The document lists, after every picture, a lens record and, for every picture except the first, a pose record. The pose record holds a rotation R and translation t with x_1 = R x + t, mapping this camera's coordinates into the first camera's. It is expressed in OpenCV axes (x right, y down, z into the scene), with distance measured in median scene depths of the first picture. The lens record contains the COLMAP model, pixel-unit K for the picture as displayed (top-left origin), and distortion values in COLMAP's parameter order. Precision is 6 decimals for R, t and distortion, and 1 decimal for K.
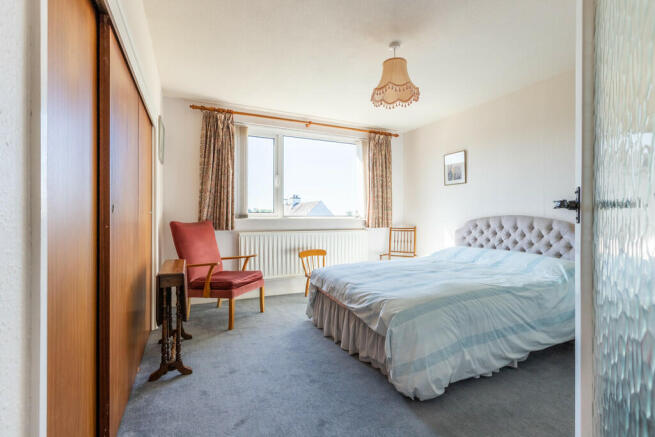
lens RADIAL K [[299.1, 0, 325.3], [0, 299.1, 220.1], [0, 0, 1]] dist [-0.002884, -0.001646]
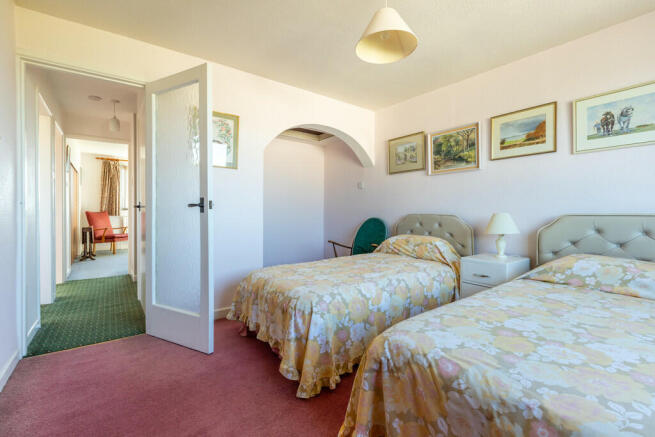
lens RADIAL K [[299.1, 0, 329.3], [0, 299.1, 214.1], [0, 0, 1]] dist [-0.002884, -0.001646]
pose [[0.977341, -0.002317, 0.211659, 0.727560], [0.000534, 0.999964, 0.008480, 0.005714], [-0.211671, -0.008175, 0.977307, -1.441431]]
